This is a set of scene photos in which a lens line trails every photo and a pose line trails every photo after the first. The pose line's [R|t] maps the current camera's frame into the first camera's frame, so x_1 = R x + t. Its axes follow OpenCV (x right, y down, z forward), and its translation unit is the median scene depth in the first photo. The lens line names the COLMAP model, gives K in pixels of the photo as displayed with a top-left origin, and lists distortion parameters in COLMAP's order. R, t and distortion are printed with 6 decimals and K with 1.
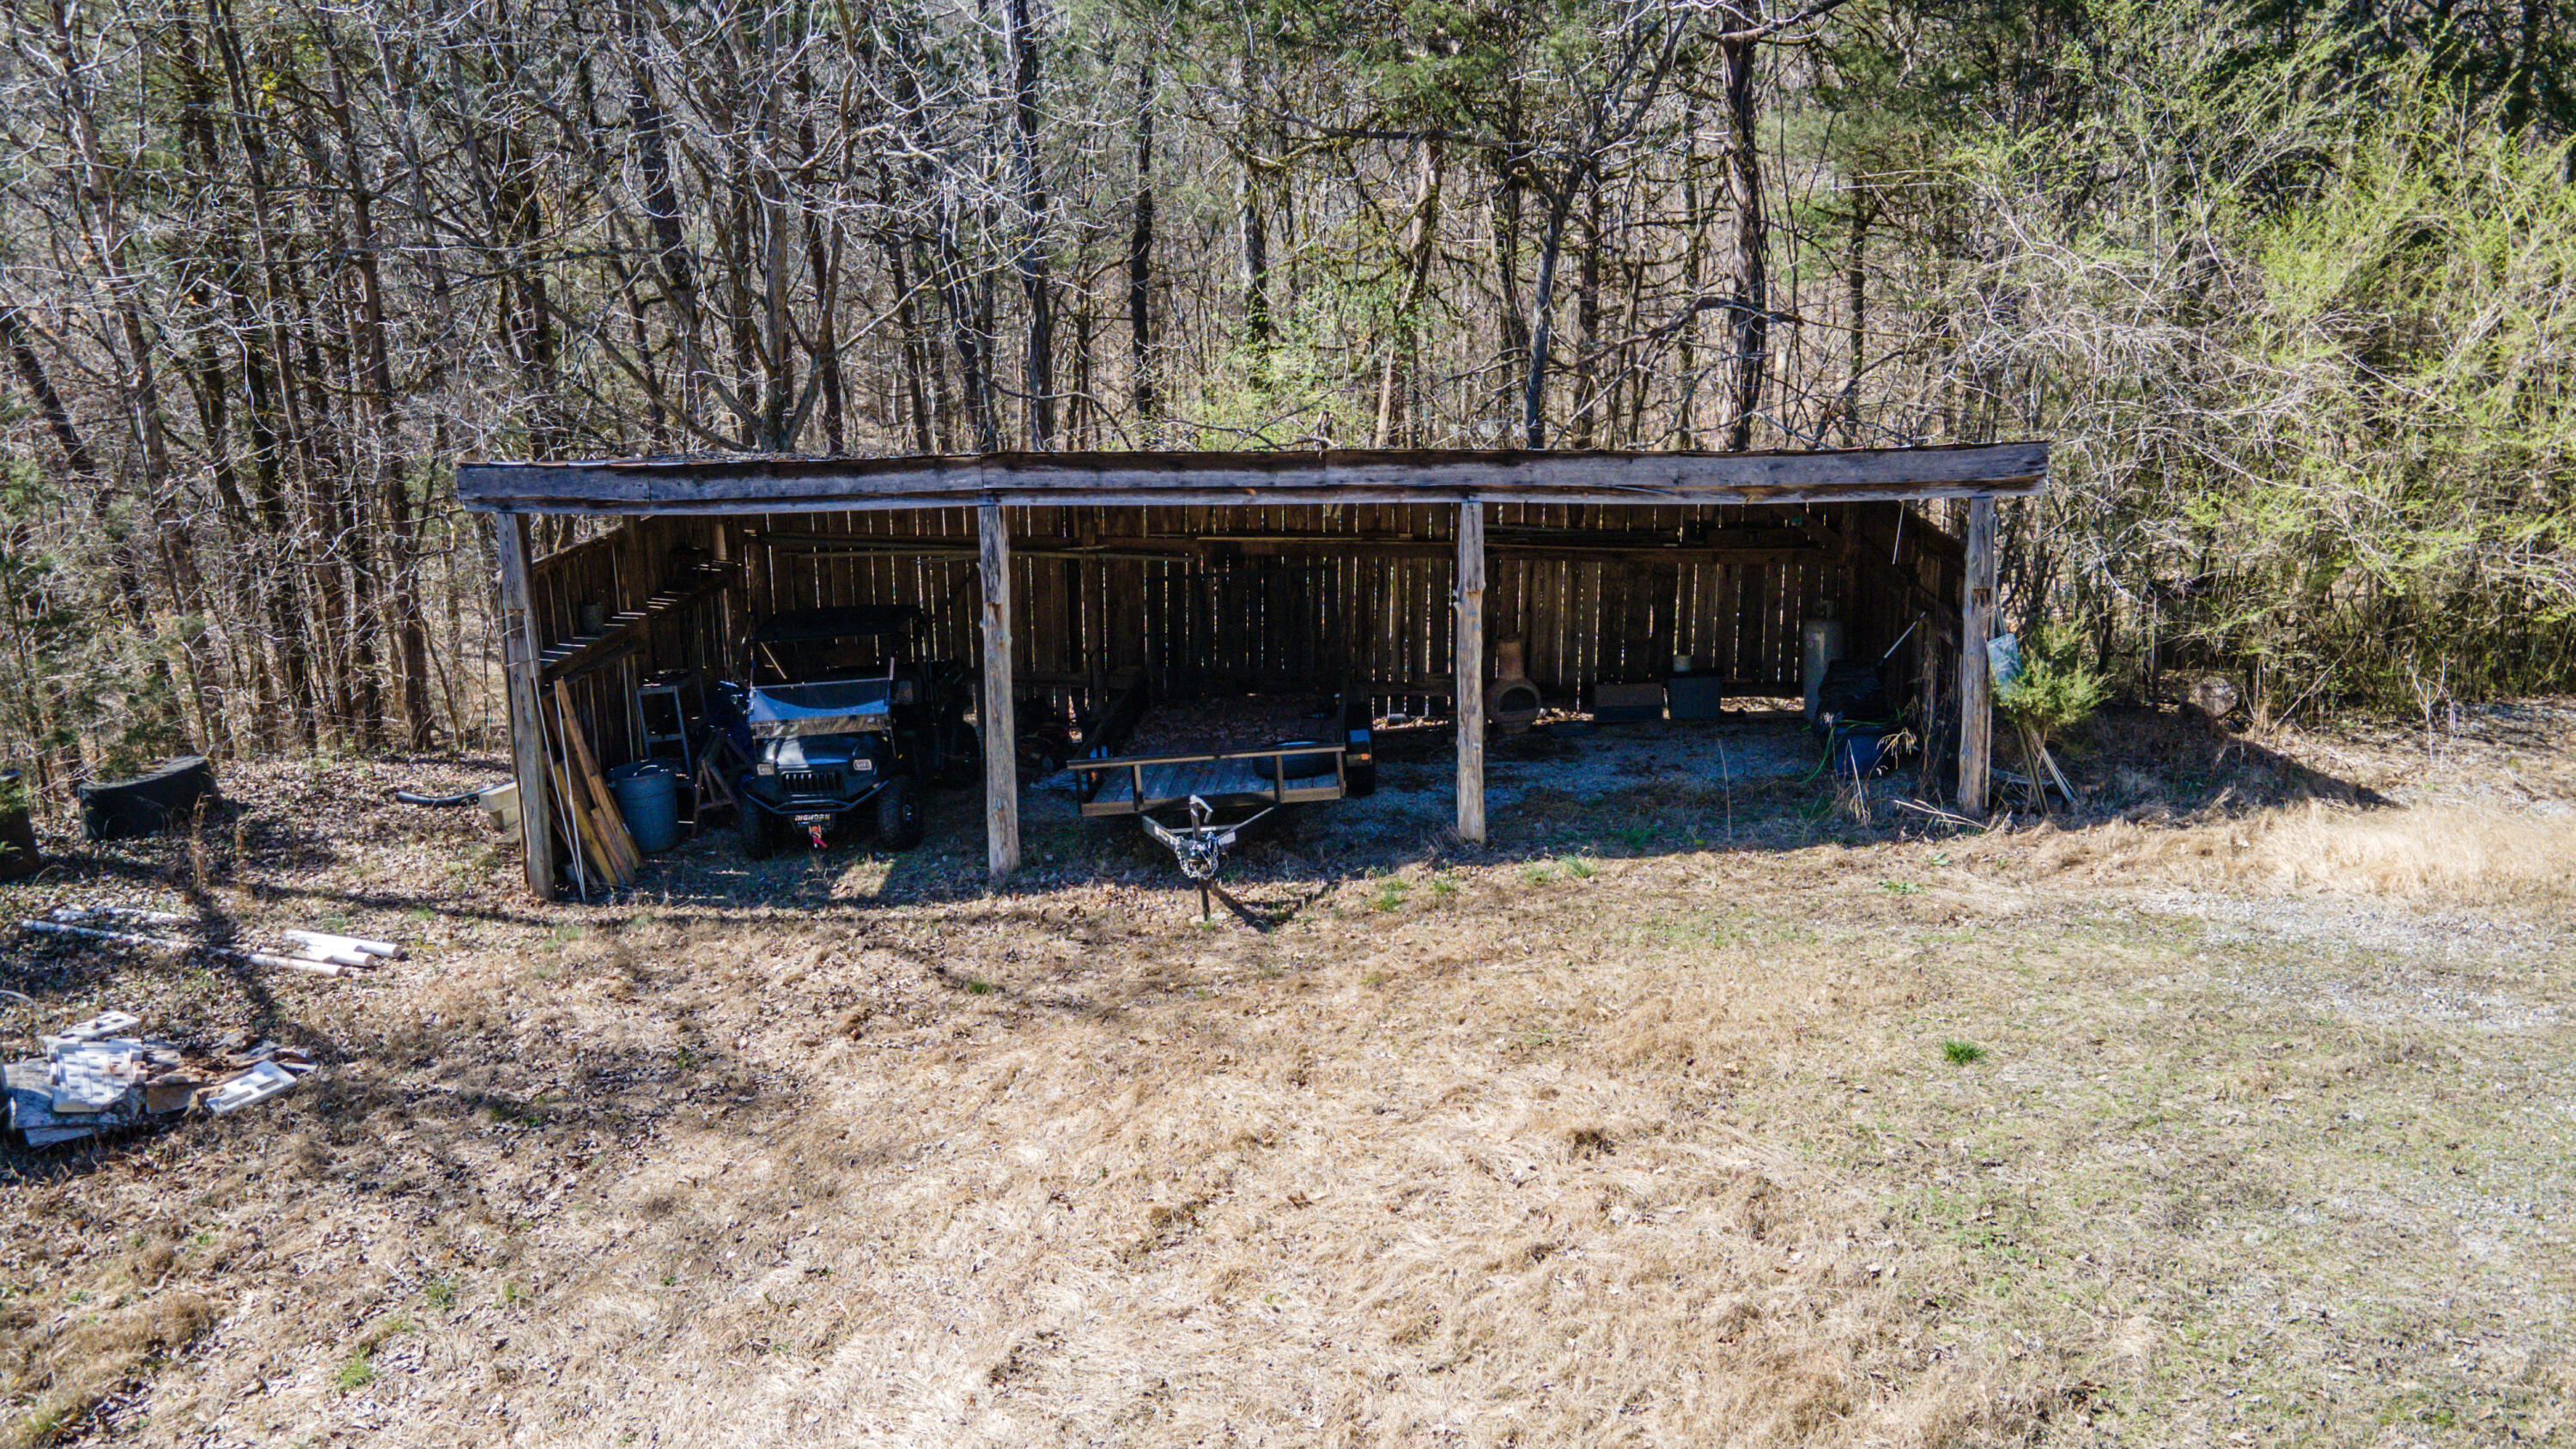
lens RADIAL K [[1873.7, 0, 1283.9], [0, 1873.7, 715.1], [0, 0, 1]] dist [0.039675, 0.001754]
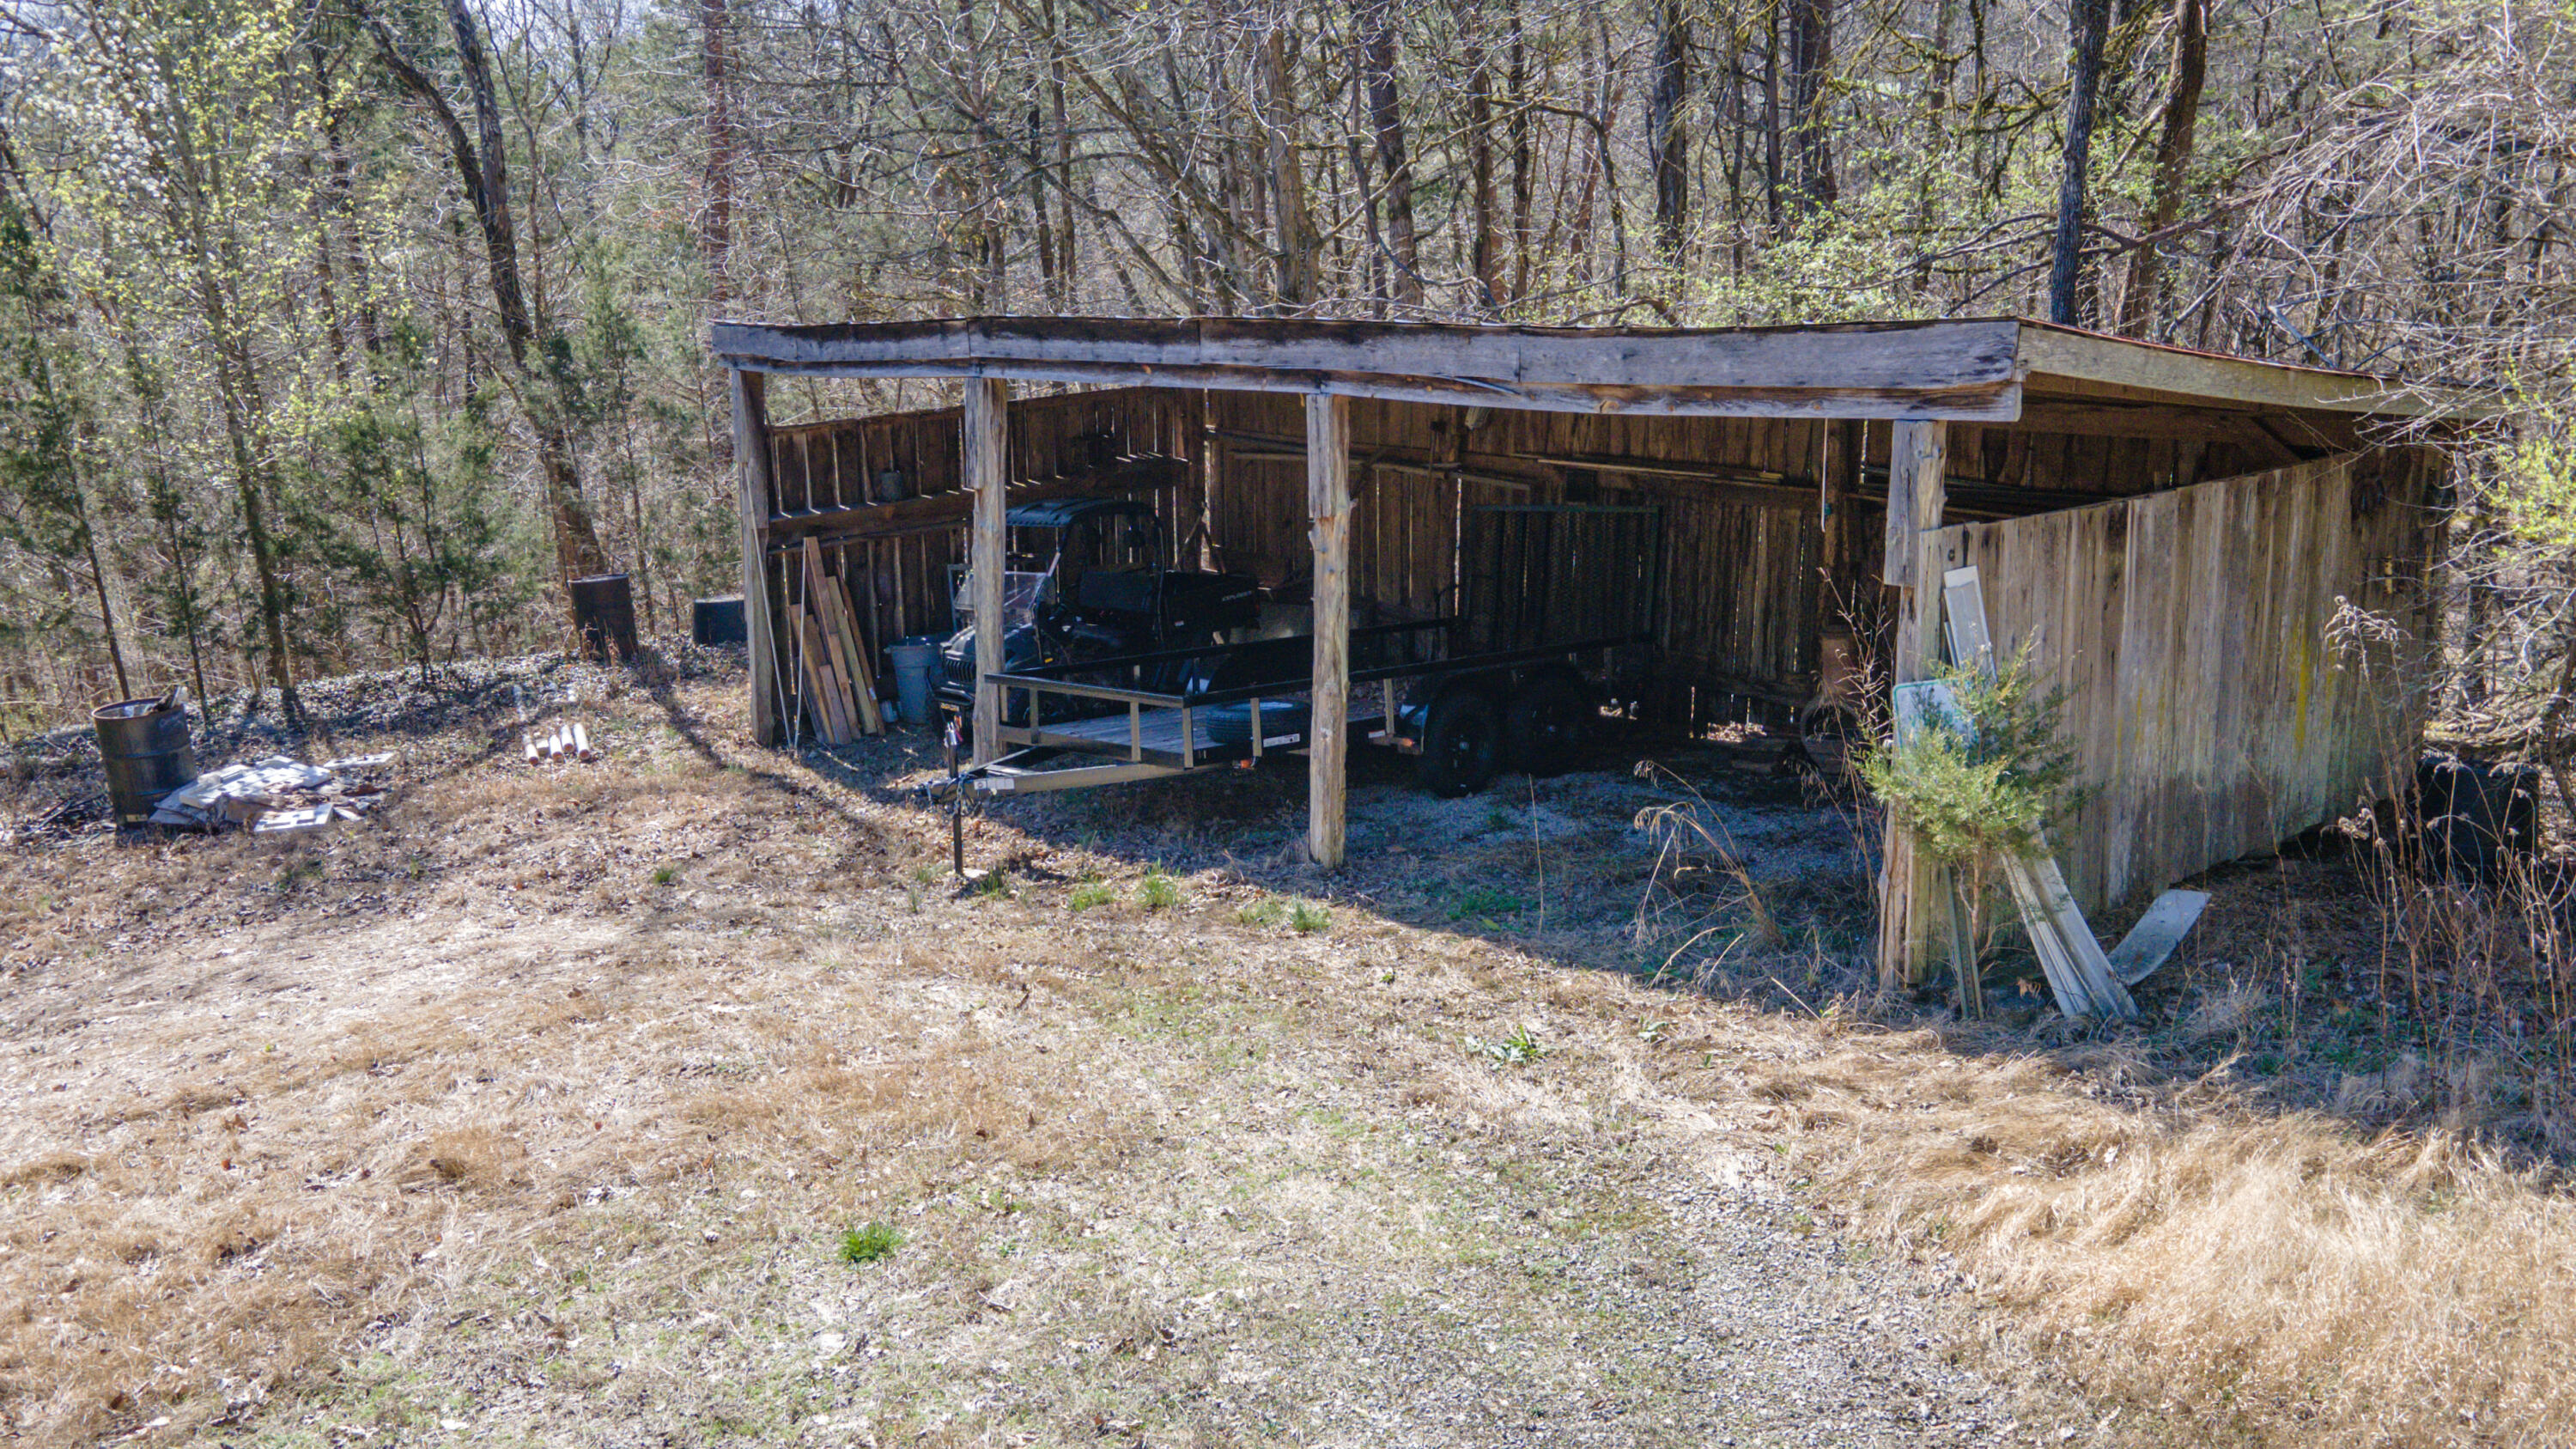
lens RADIAL K [[1873.7, 0, 1283.9], [0, 1873.7, 715.1], [0, 0, 1]] dist [0.039675, 0.001754]
pose [[0.742107, 0.152426, -0.652720, 0.569549], [-0.115908, 0.988313, 0.099014, -0.061217], [0.660184, 0.002176, 0.751101, 0.450261]]
